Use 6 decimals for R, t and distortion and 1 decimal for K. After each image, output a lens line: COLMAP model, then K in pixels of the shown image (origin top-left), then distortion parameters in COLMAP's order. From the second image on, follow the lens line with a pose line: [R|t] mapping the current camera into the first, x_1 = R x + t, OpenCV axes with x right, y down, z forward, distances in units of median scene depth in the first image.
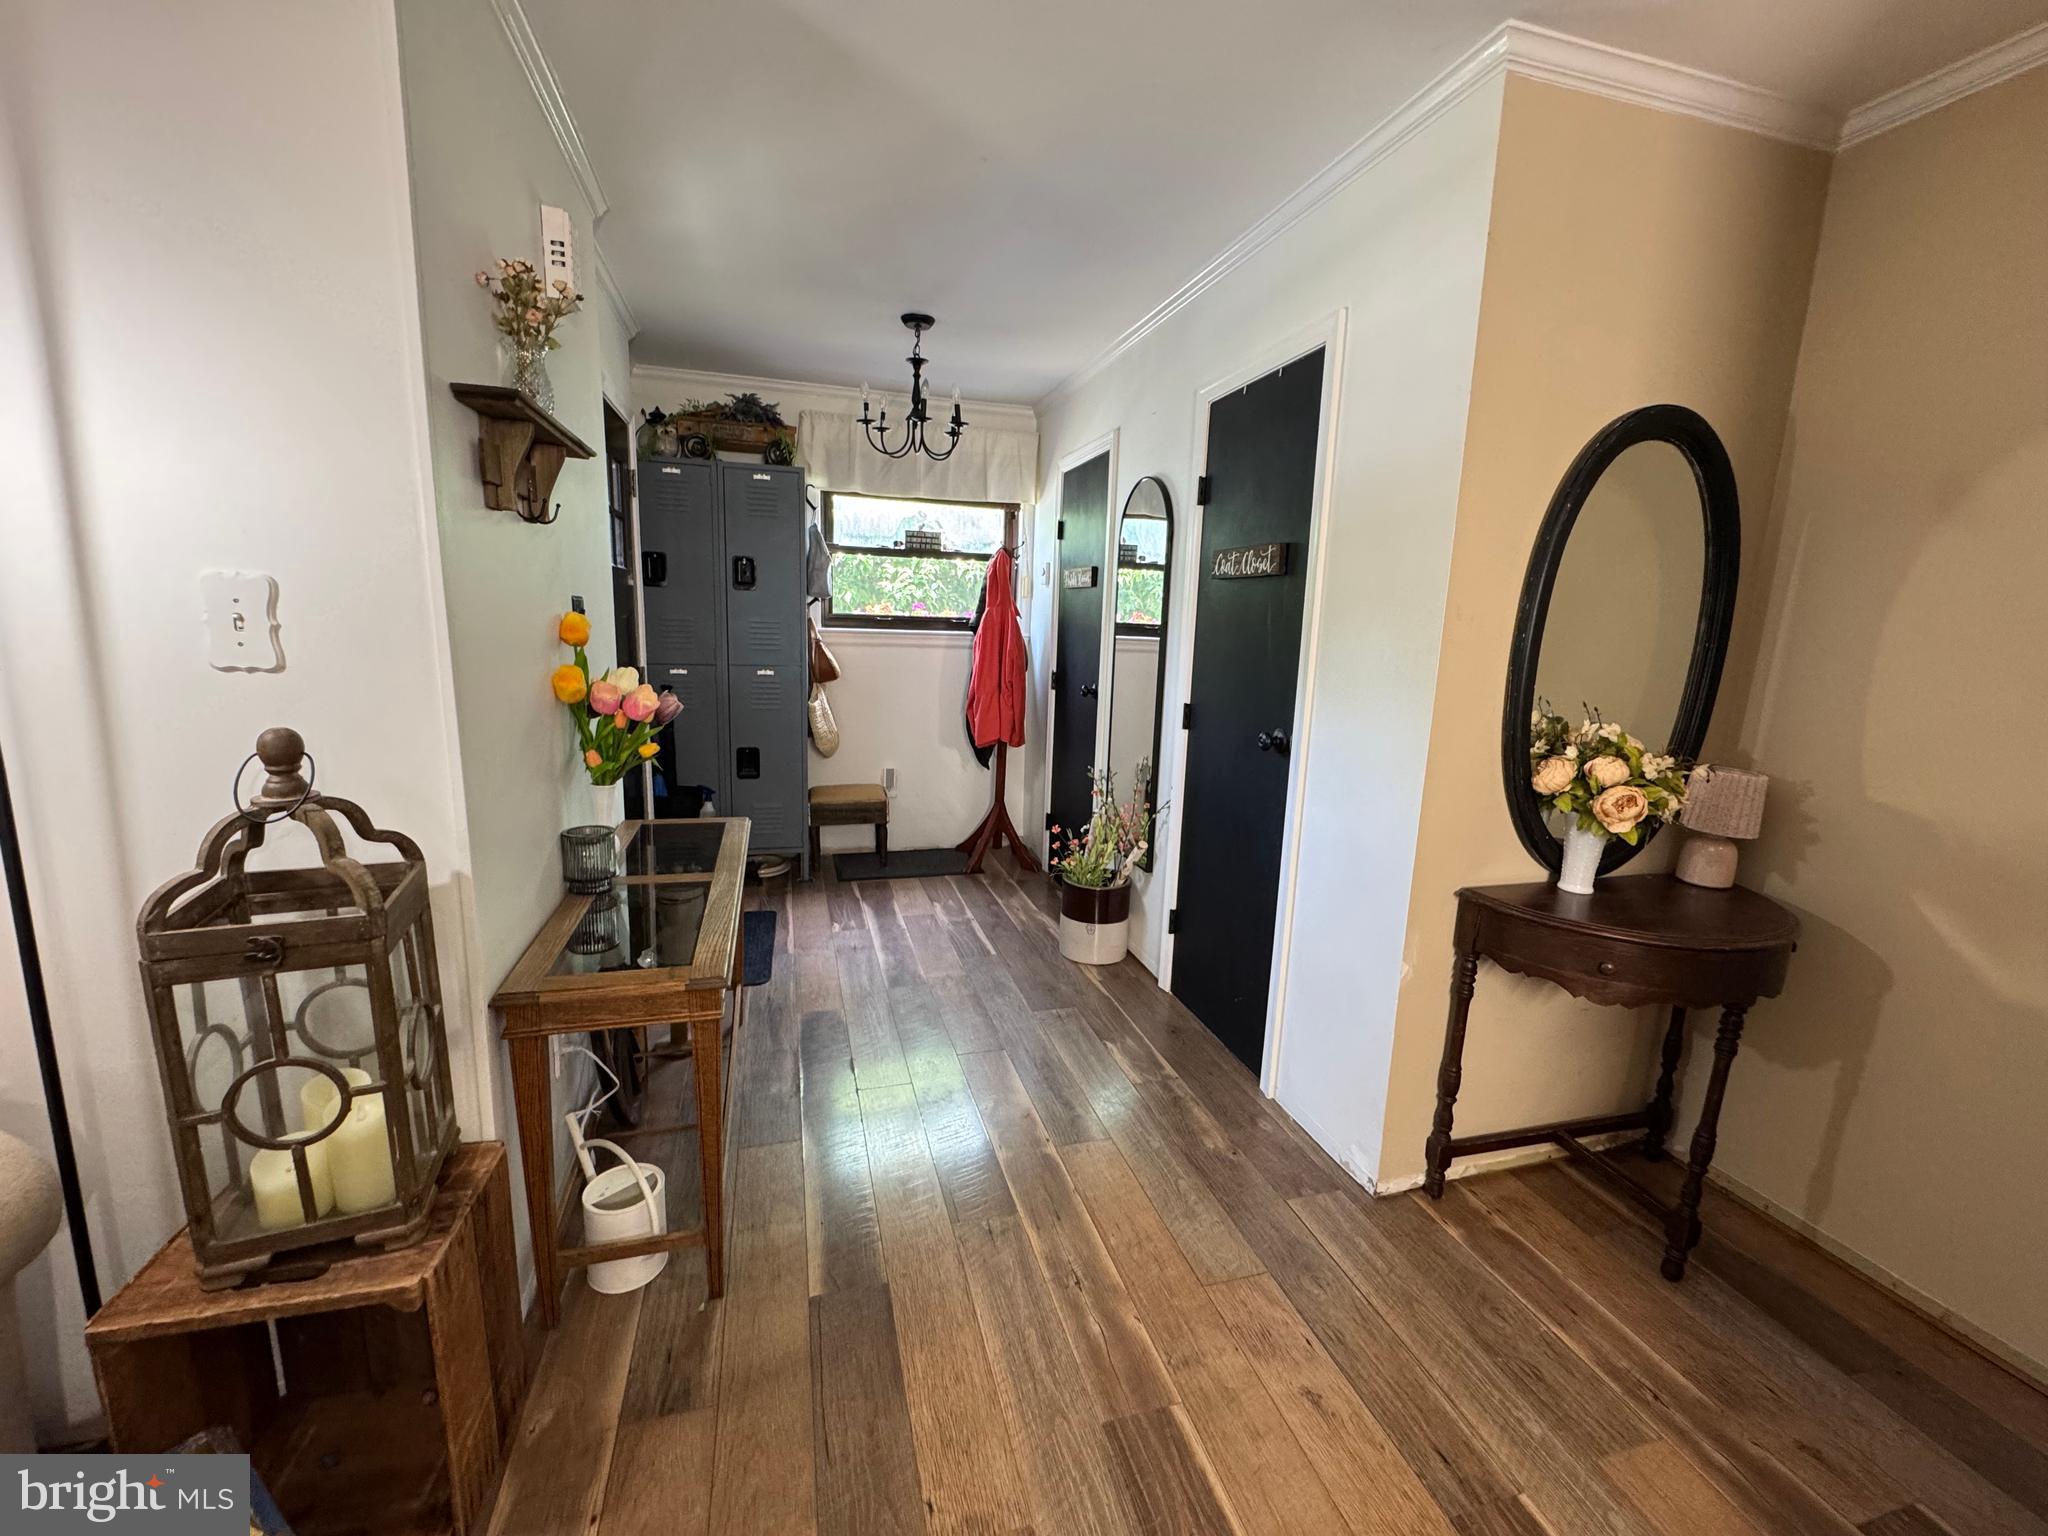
lens RADIAL K [[819.0, 0, 1025.6], [0, 819.0, 756.6], [0, 0, 1]] dist [-0.000274, 0.000284]
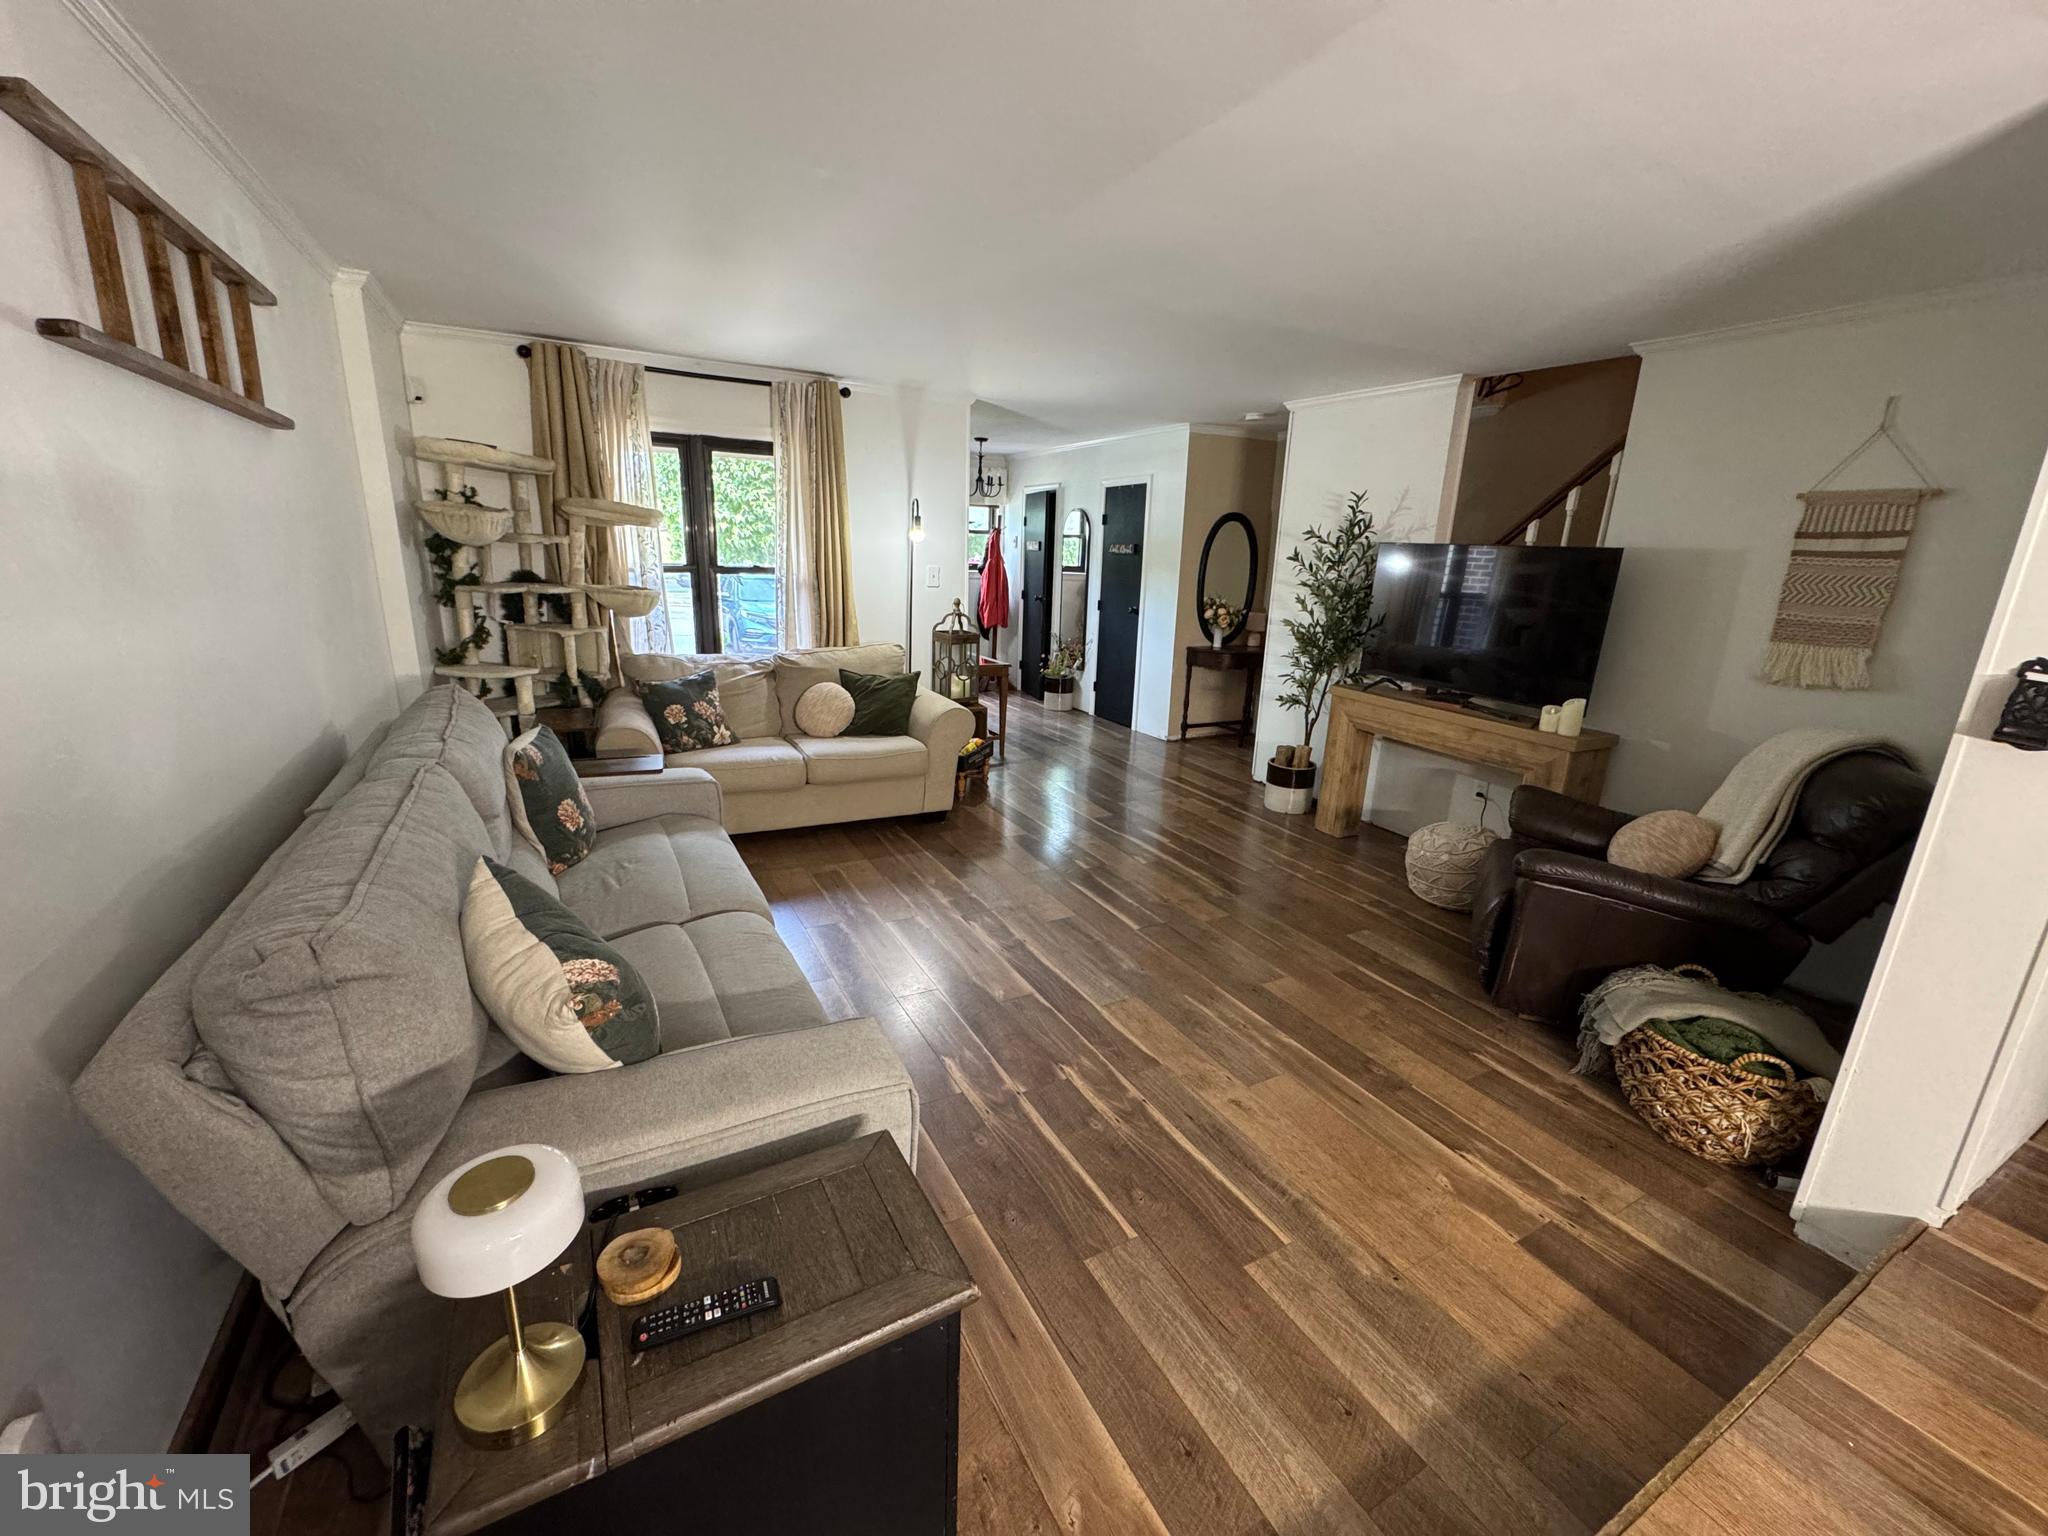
lens RADIAL K [[819.0, 0, 1025.6], [0, 819.0, 756.6], [0, 0, 1]] dist [-0.000274, 0.000284]
pose [[0.976224, -0.055650, 0.209500, -0.566977], [0.037484, 0.995263, 0.089706, 0.175692], [-0.213500, -0.079721, 0.973685, -1.438558]]
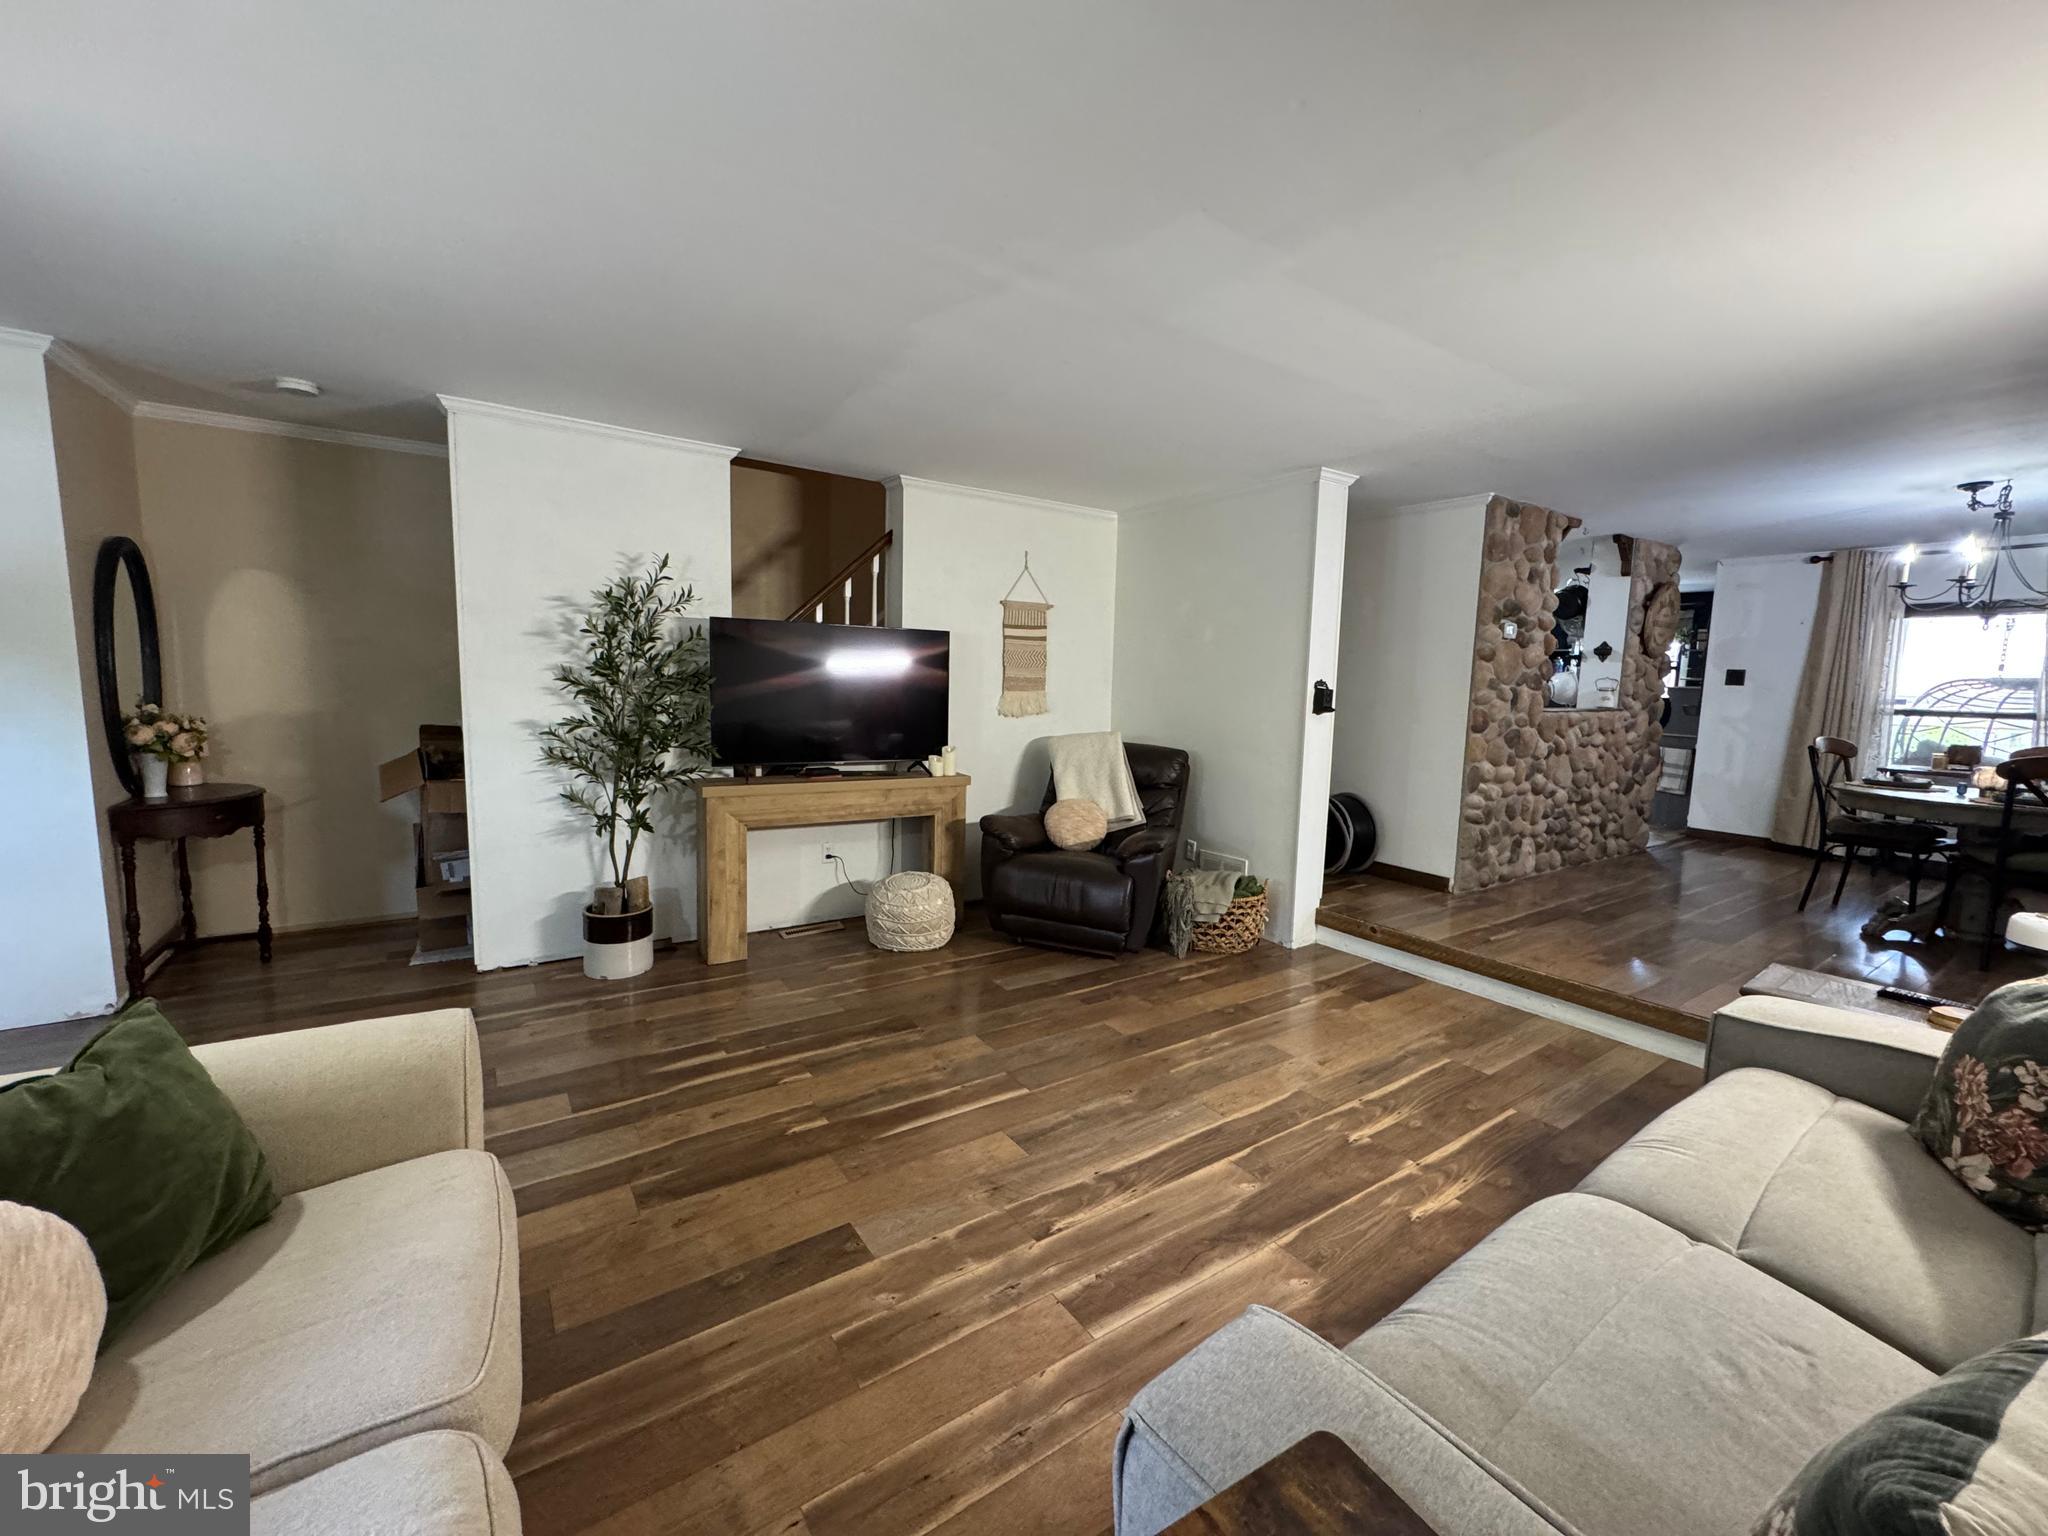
lens RADIAL K [[819.0, 0, 1025.6], [0, 819.0, 756.6], [0, 0, 1]] dist [-0.000274, 0.000284]
pose [[-0.311169, -0.139132, 0.940115, -0.993274], [0.128529, 0.973976, 0.186685, -0.010576], [-0.941623, 0.178923, -0.285189, -0.198215]]
